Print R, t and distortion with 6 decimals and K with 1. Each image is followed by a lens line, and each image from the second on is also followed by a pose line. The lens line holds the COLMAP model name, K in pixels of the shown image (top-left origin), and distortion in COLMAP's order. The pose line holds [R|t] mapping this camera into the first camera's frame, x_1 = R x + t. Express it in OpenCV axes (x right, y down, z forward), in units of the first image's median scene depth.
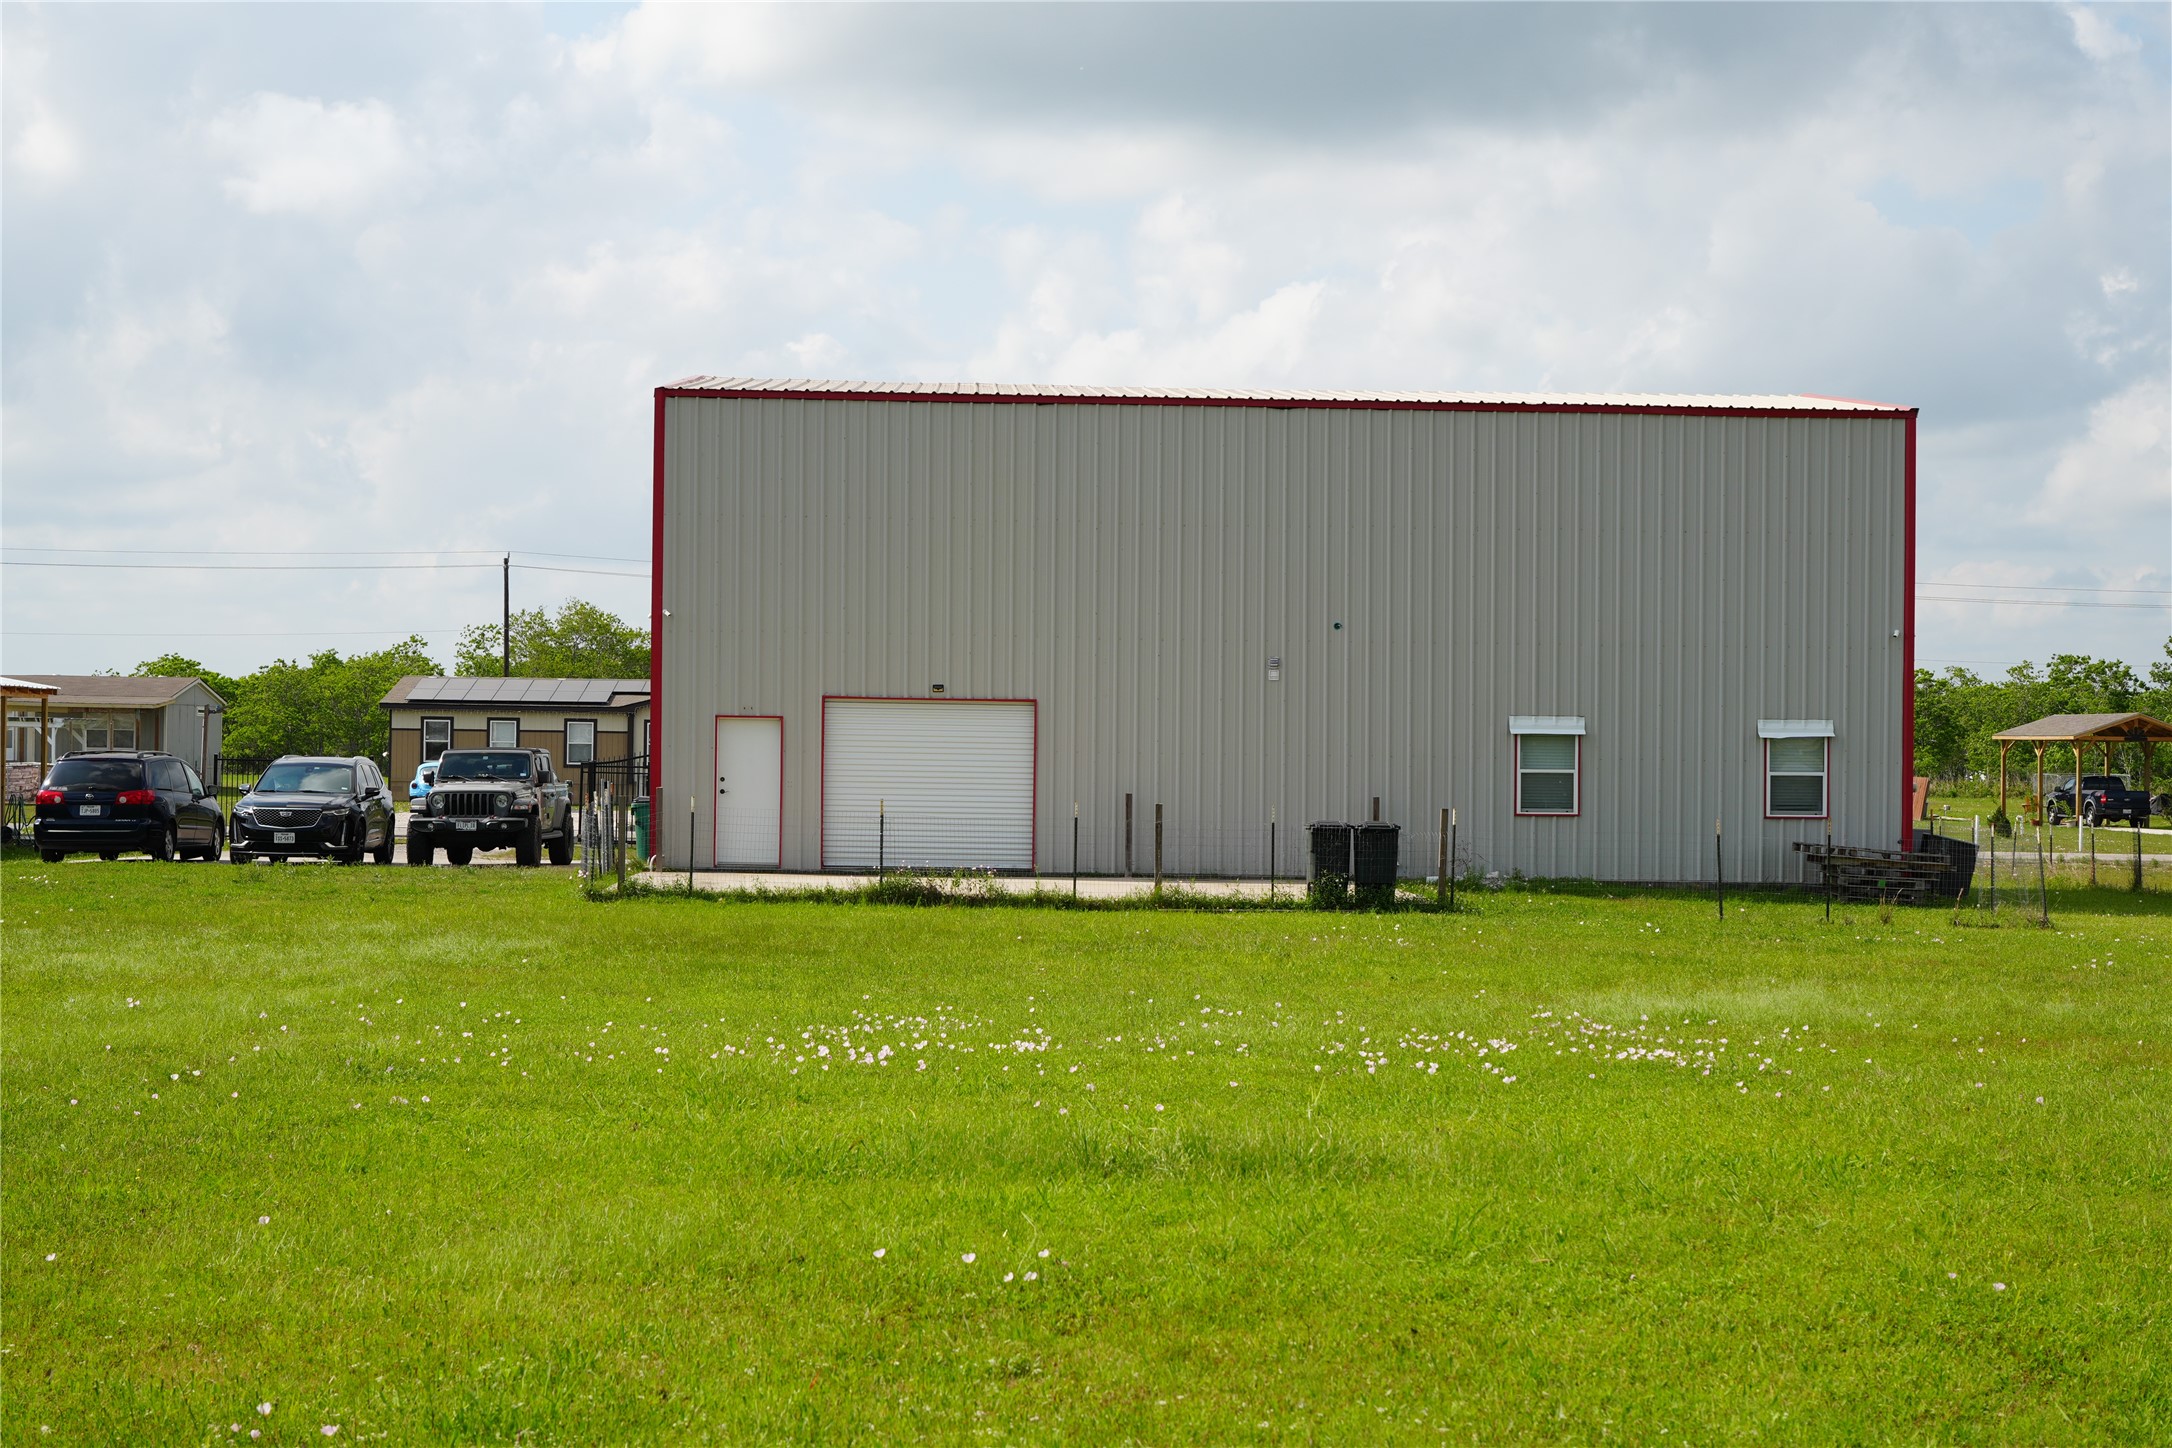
lens RADIAL K [[3332.3, 0, 1079.4], [0, 3332.3, 749.9], [0, 0, 1]] dist [-0.006186, 0.016154]
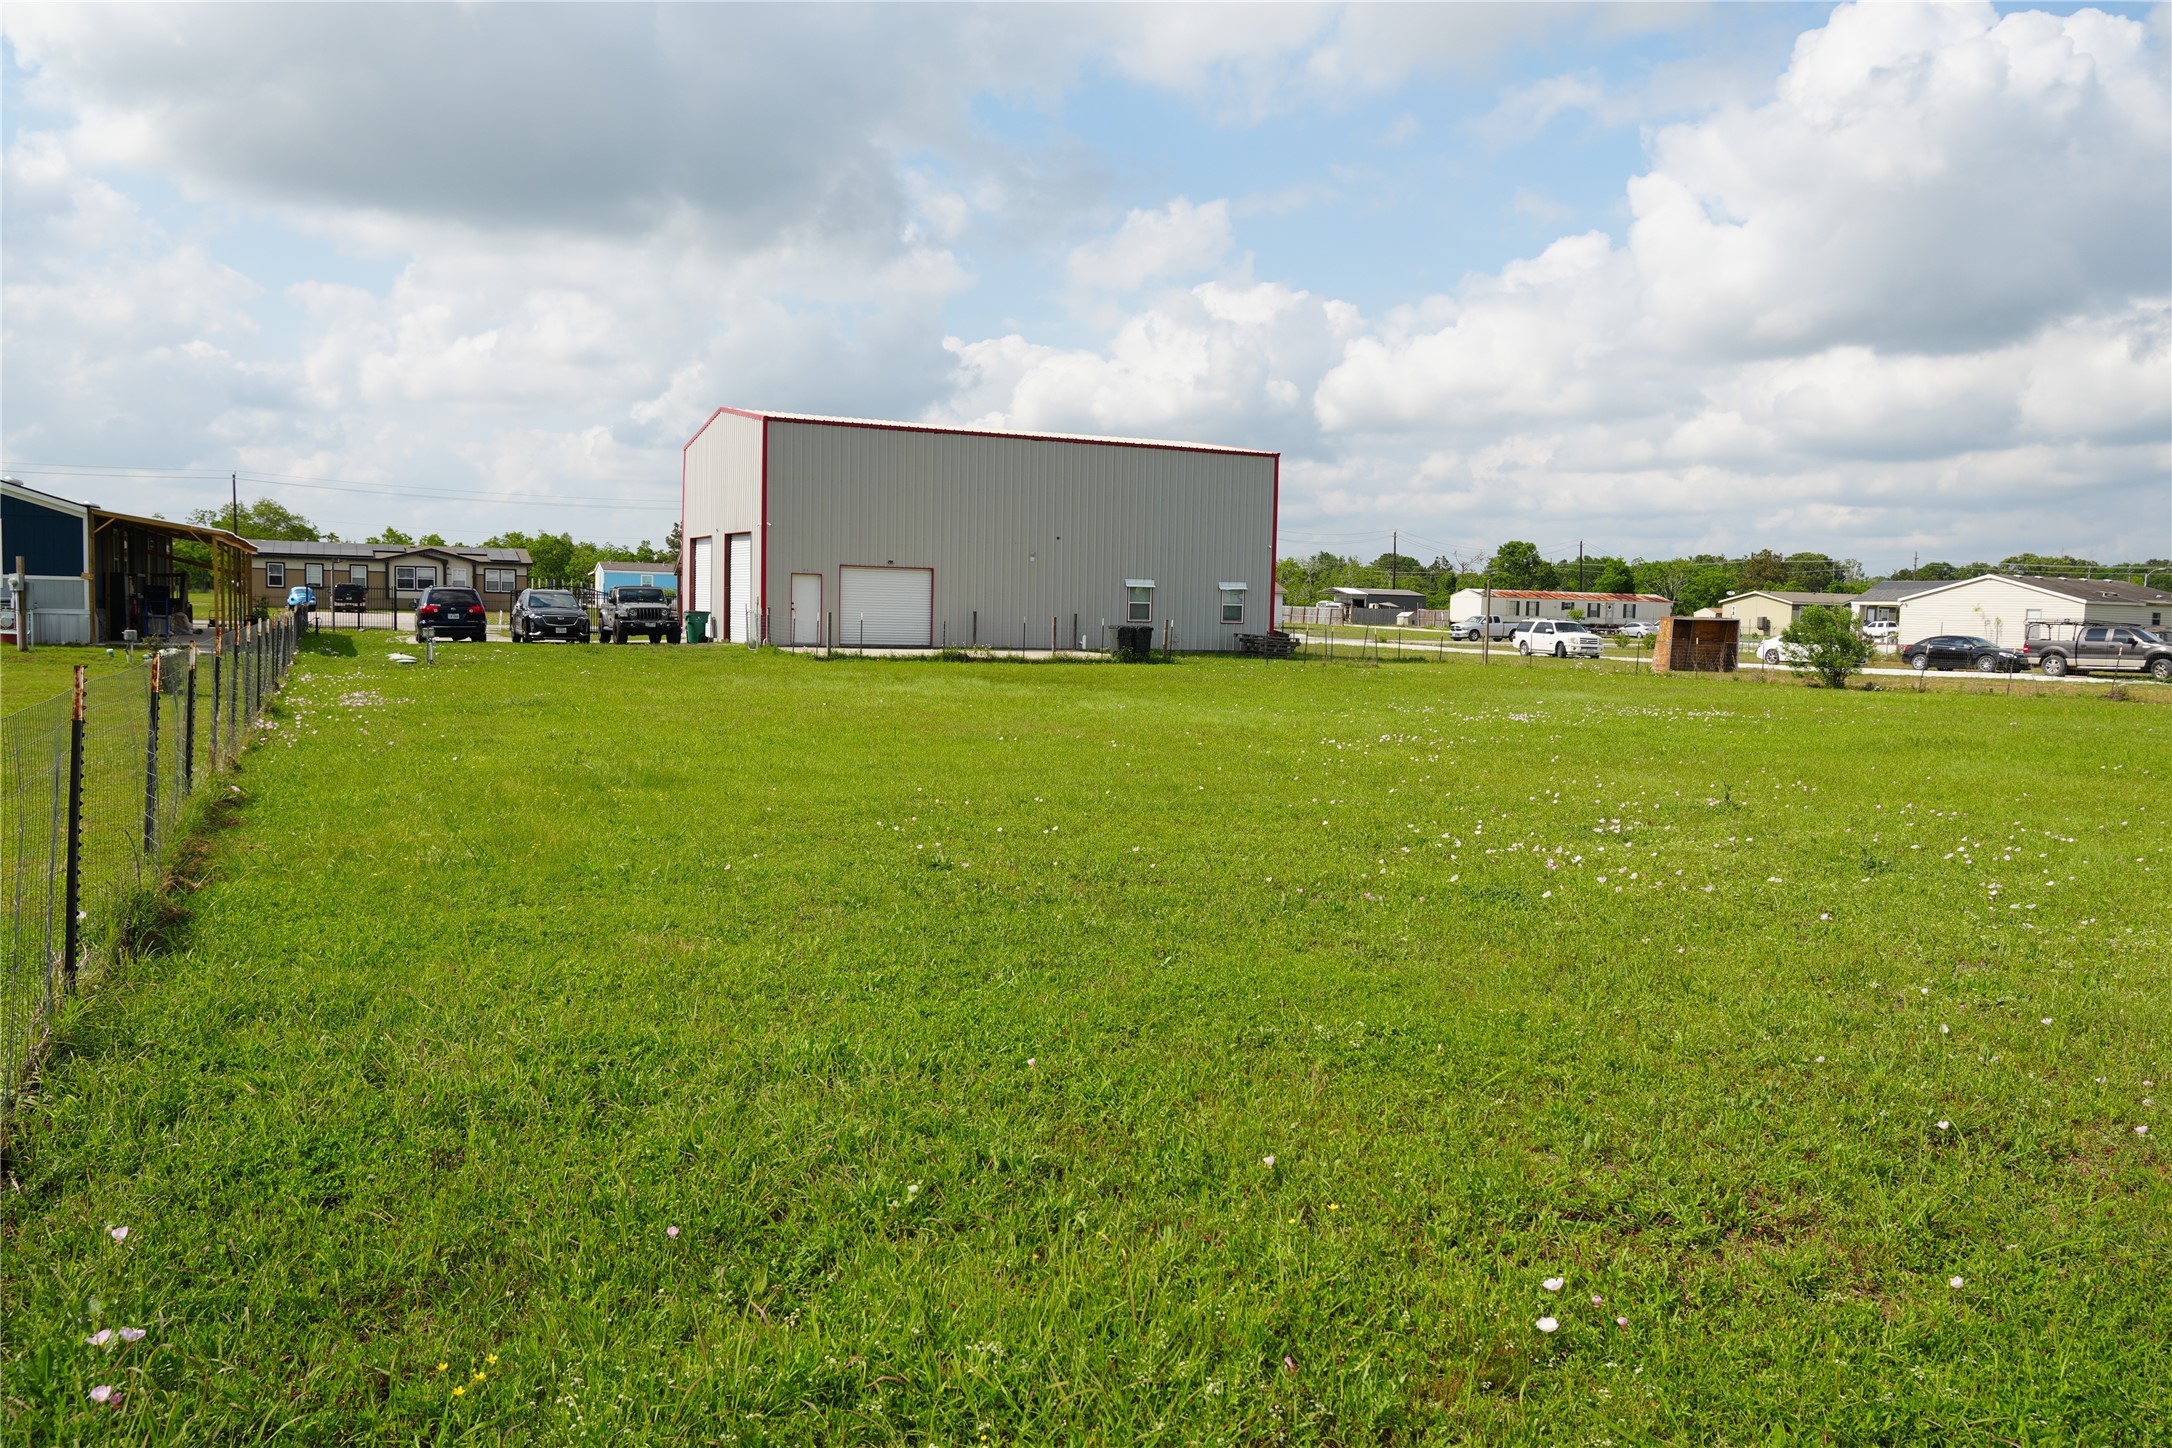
lens RADIAL K [[1601.1, 0, 1084.2], [0, 1601.1, 713.3], [0, 0, 1]] dist [-0.024214, 0.025637]
pose [[0.916381, -0.018929, 0.399859, -0.345489], [-0.013626, 0.996827, 0.078417, -0.003830], [-0.400075, -0.077309, 0.913216, -0.013623]]
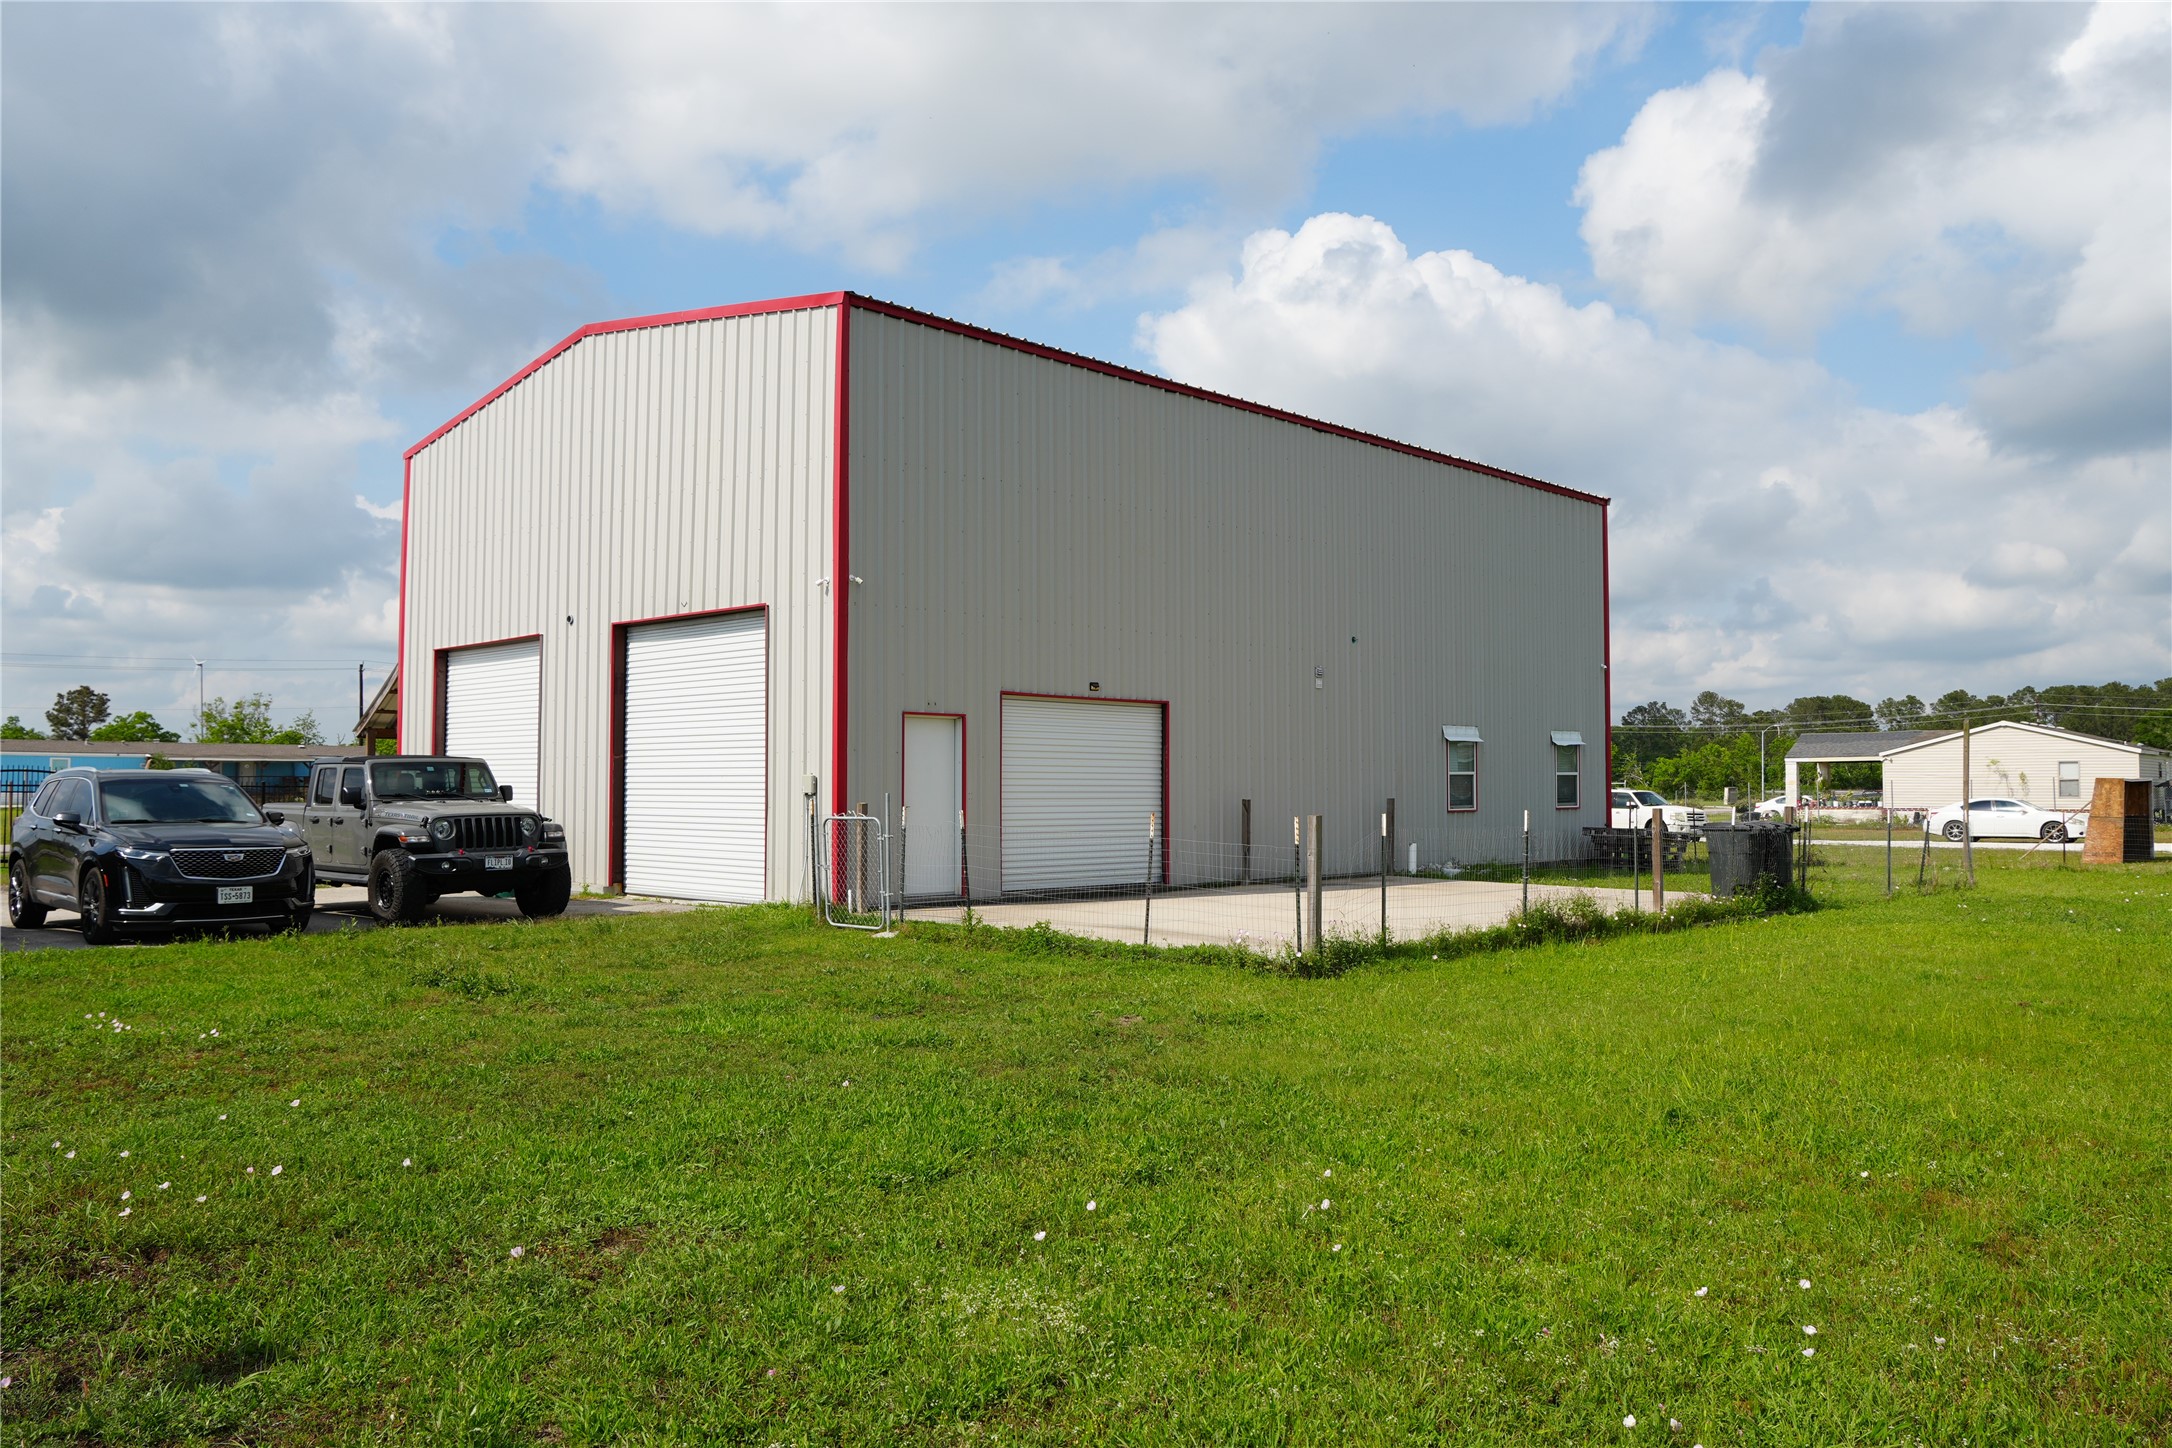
lens RADIAL K [[1609.8, 0, 1086.0], [0, 1609.8, 724.0], [0, 0, 1]] dist [-0.009758, 0.009729]
pose [[0.725558, 0.013289, 0.688033, -0.341353], [0.005484, 0.999670, -0.025092, 0.002468], [-0.688139, 0.021979, 0.725246, 0.684739]]
